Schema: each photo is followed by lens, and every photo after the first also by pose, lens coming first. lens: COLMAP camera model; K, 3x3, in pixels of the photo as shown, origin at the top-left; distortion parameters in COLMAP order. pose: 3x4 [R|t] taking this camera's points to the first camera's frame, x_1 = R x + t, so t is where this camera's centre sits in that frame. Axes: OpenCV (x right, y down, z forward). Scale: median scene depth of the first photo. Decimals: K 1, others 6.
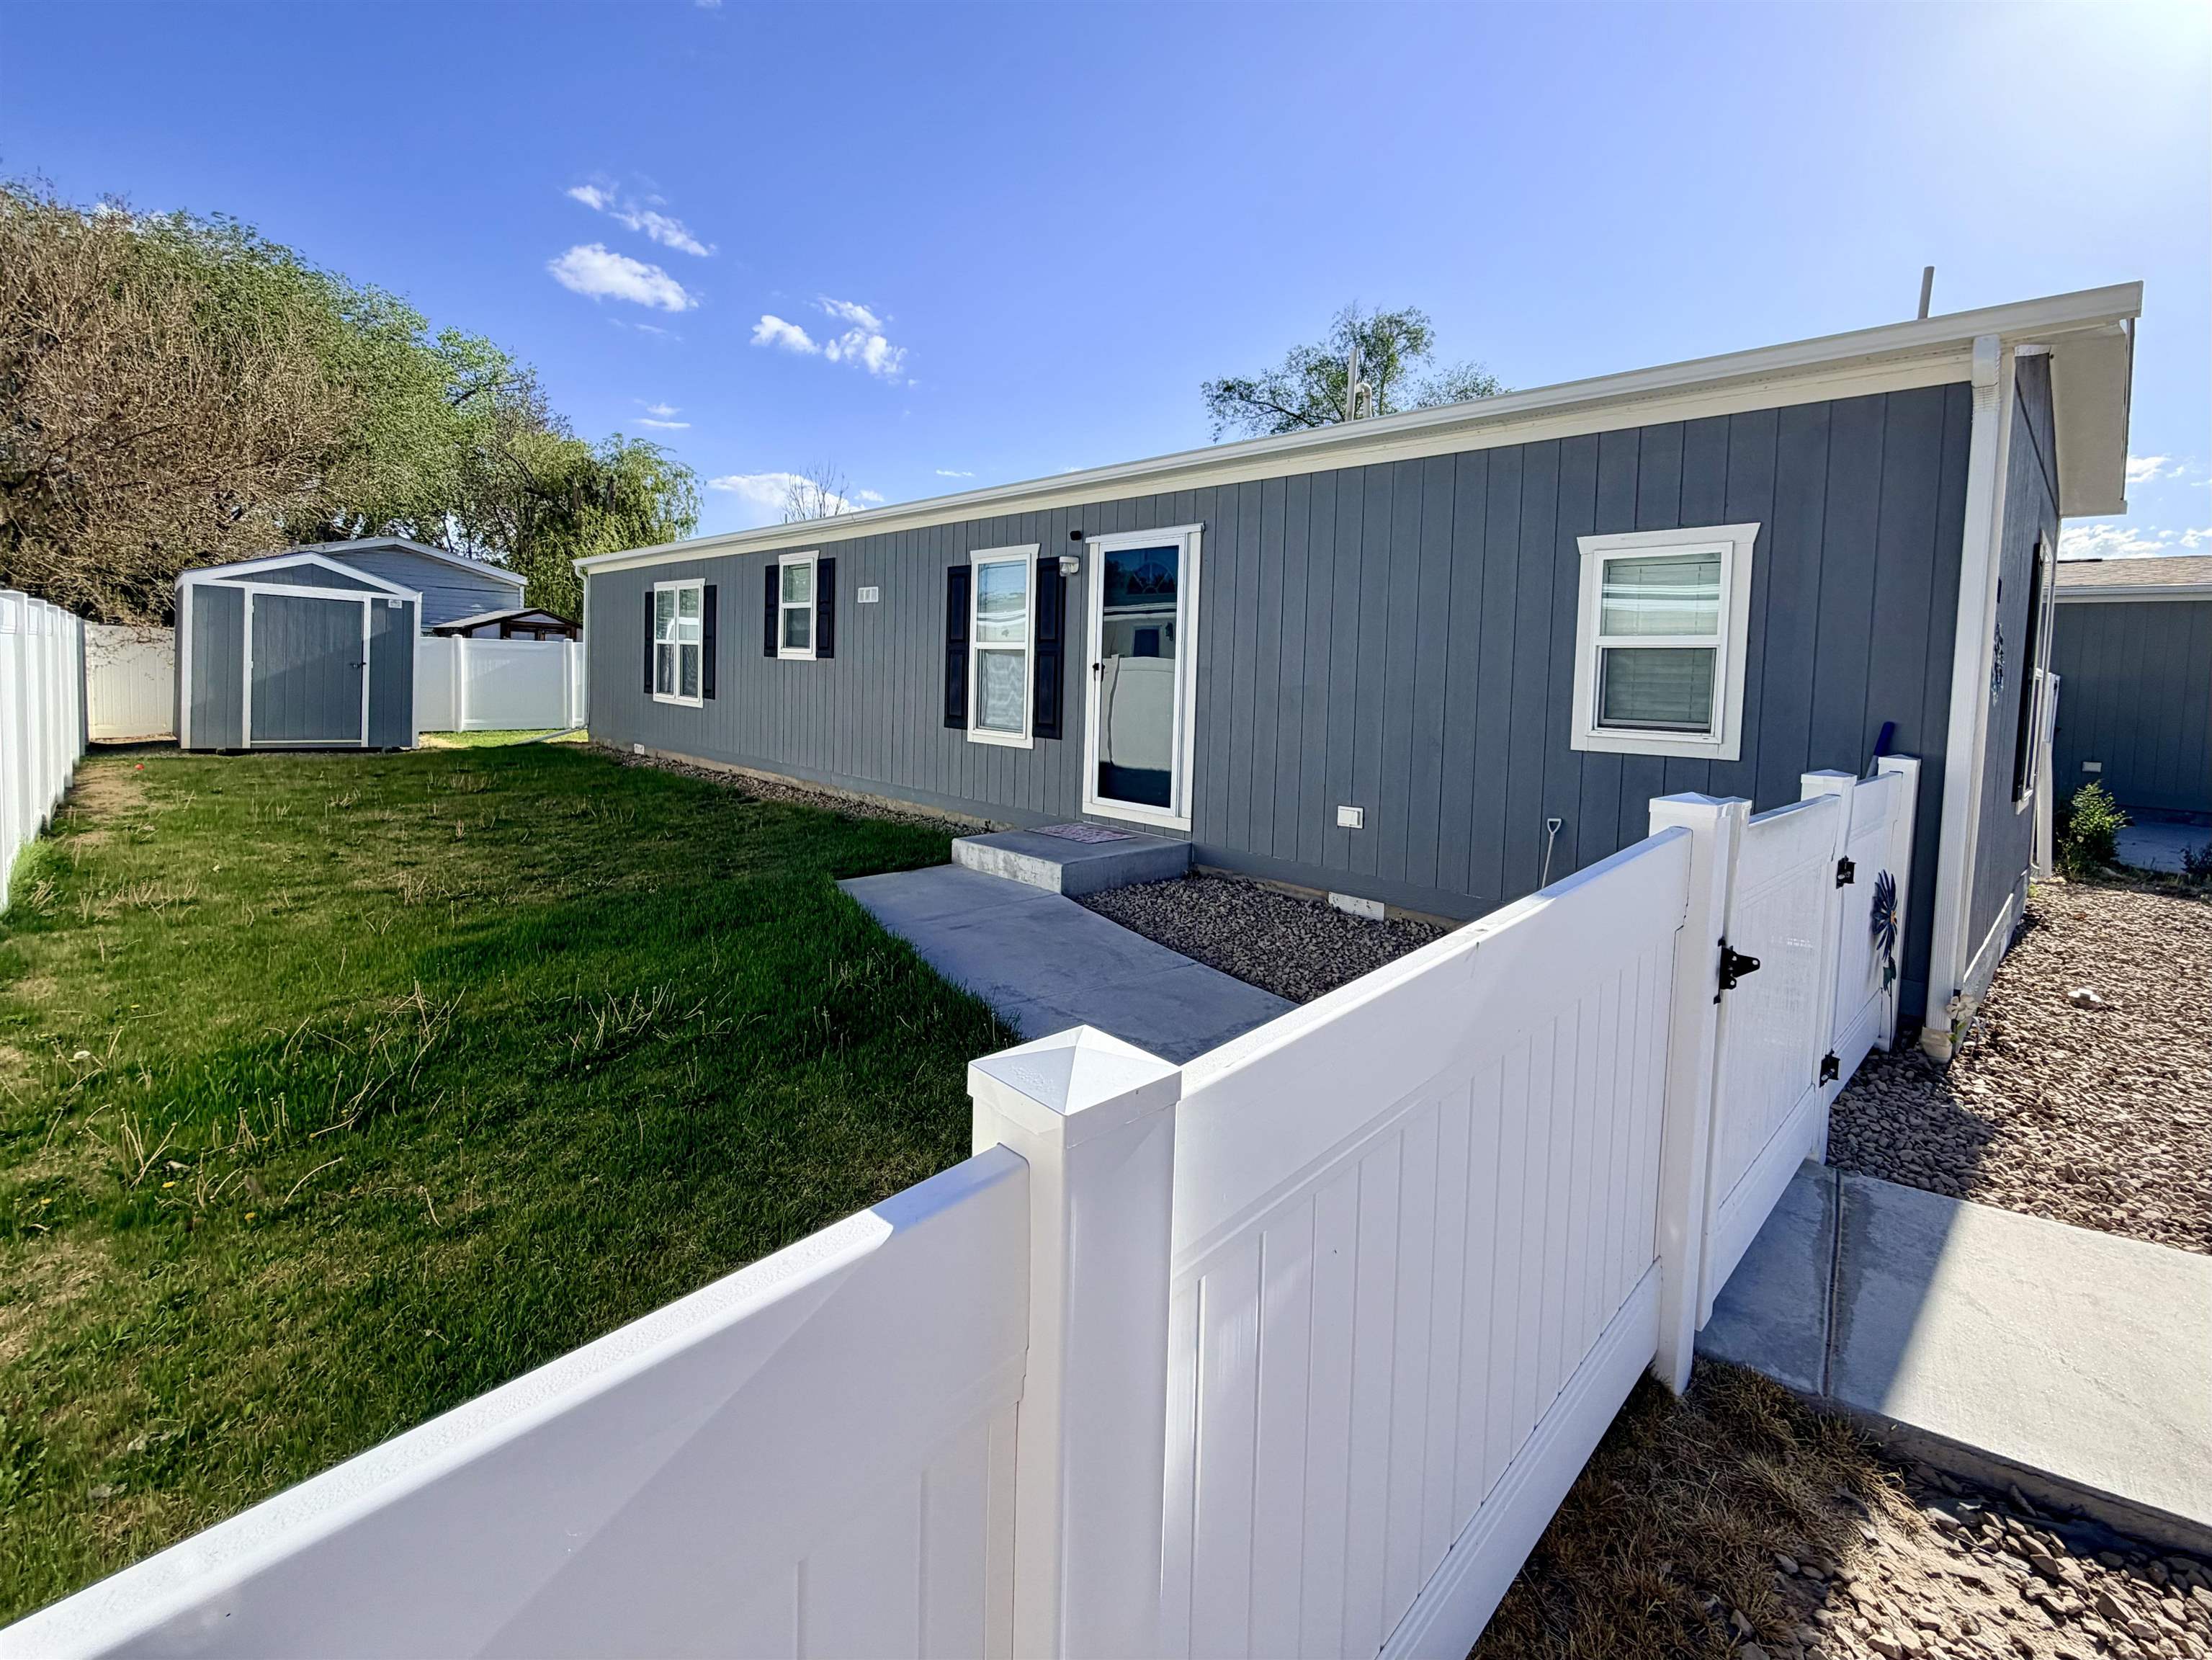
lens RADIAL K [[927.3, 0, 1113.2], [0, 927.3, 714.1], [0, 0, 1]] dist [0.001266, -0.000347]
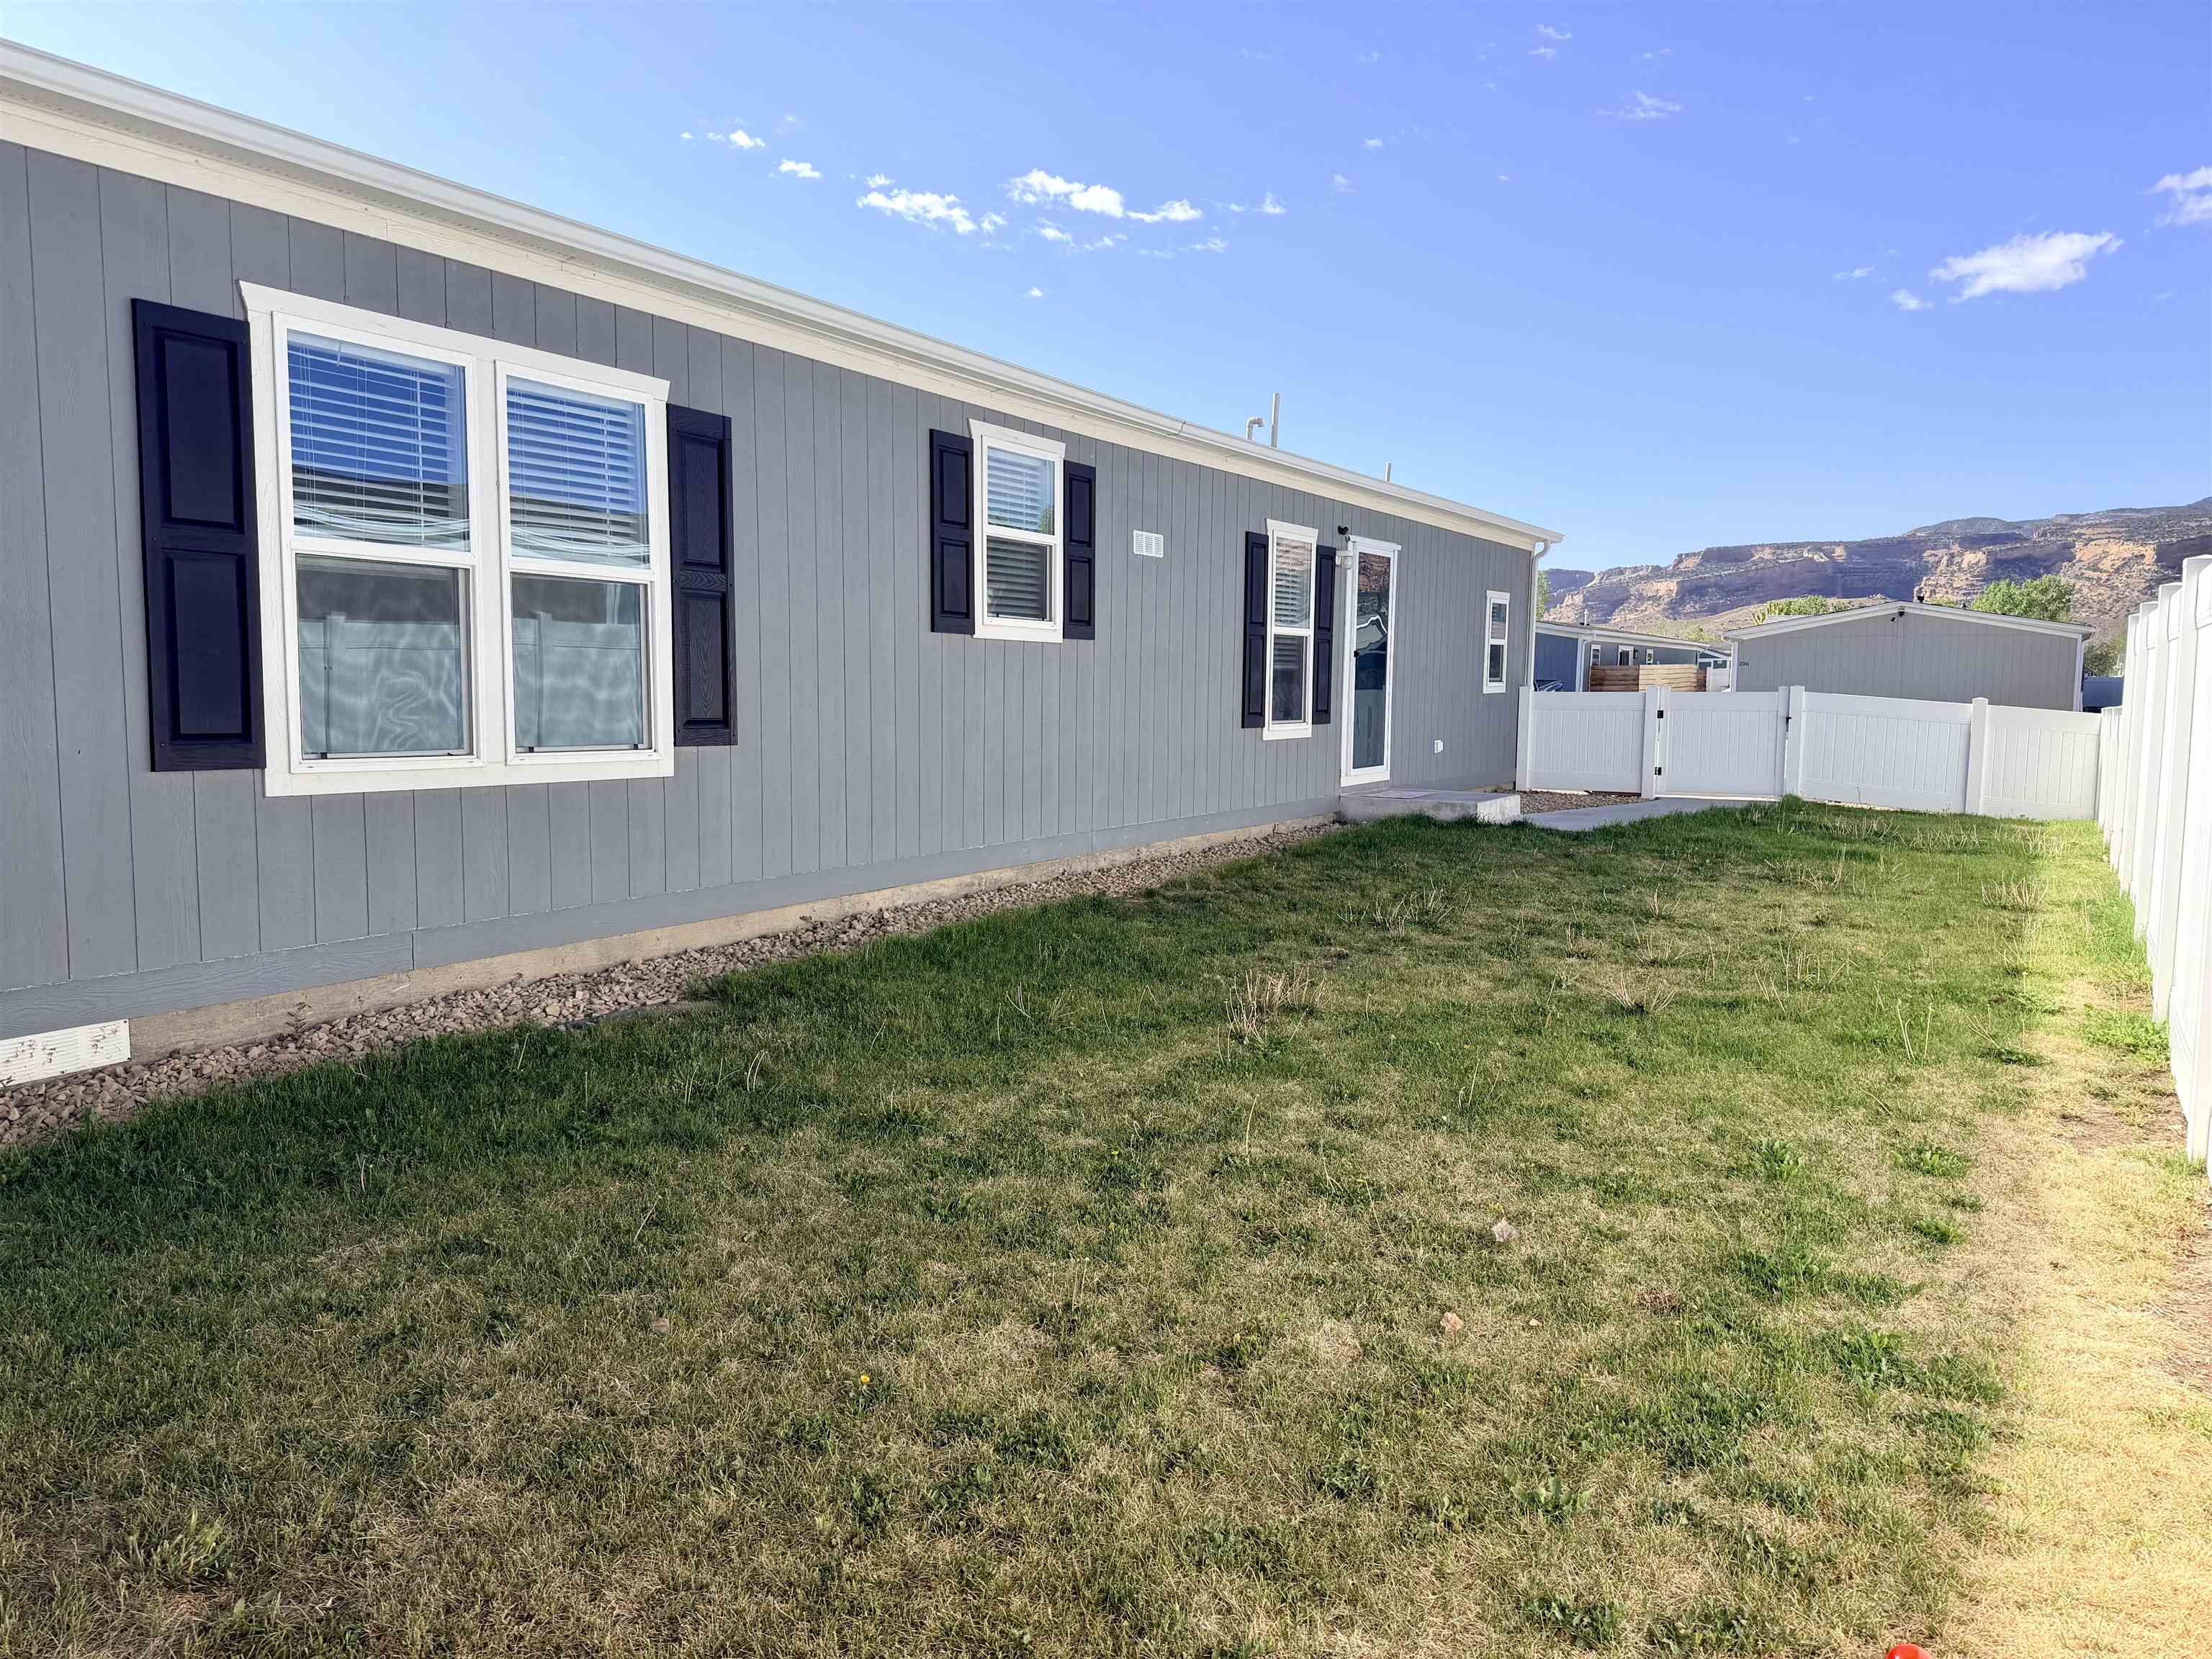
lens RADIAL K [[1543.6, 0, 1106.0], [0, 1543.6, 829.5], [0, 0, 1]] dist [0.094621, -0.170069]
pose [[-0.221936, -0.163224, 0.961302, -0.968967], [-0.016991, 0.986387, 0.163561, -0.078197], [-0.974913, 0.019967, -0.221688, 0.924232]]
